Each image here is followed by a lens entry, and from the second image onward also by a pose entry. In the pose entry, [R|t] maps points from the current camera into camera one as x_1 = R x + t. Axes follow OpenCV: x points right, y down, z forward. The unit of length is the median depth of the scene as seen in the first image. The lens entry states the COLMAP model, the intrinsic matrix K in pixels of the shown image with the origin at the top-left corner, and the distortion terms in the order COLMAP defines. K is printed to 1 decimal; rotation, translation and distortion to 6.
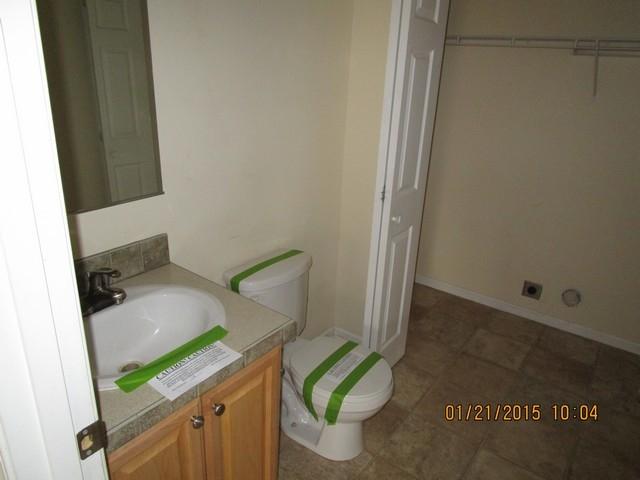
lens RADIAL K [[452.2, 0, 317.6], [0, 452.2, 236.4], [0, 0, 1]] dist [-0.018742, -0.004254]
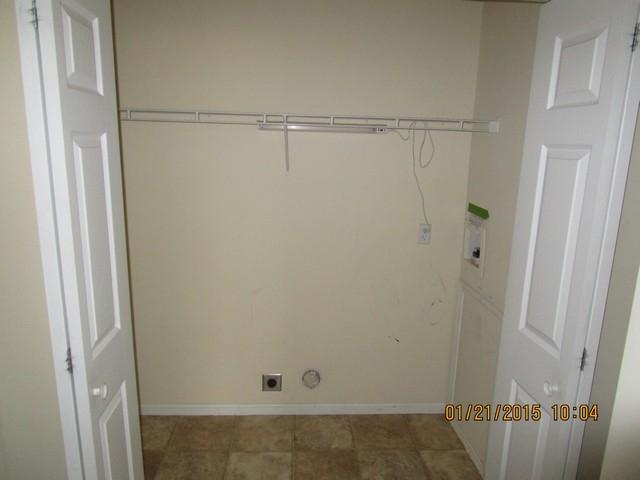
lens RADIAL K [[452.2, 0, 316.4], [0, 452.2, 243.3], [0, 0, 1]] dist [-0.018742, -0.004254]
pose [[0.766891, -0.165757, 0.620002, 0.037469], [0.233401, 0.971953, -0.028846, -0.111985], [-0.597832, 0.166831, 0.784069, 0.215069]]
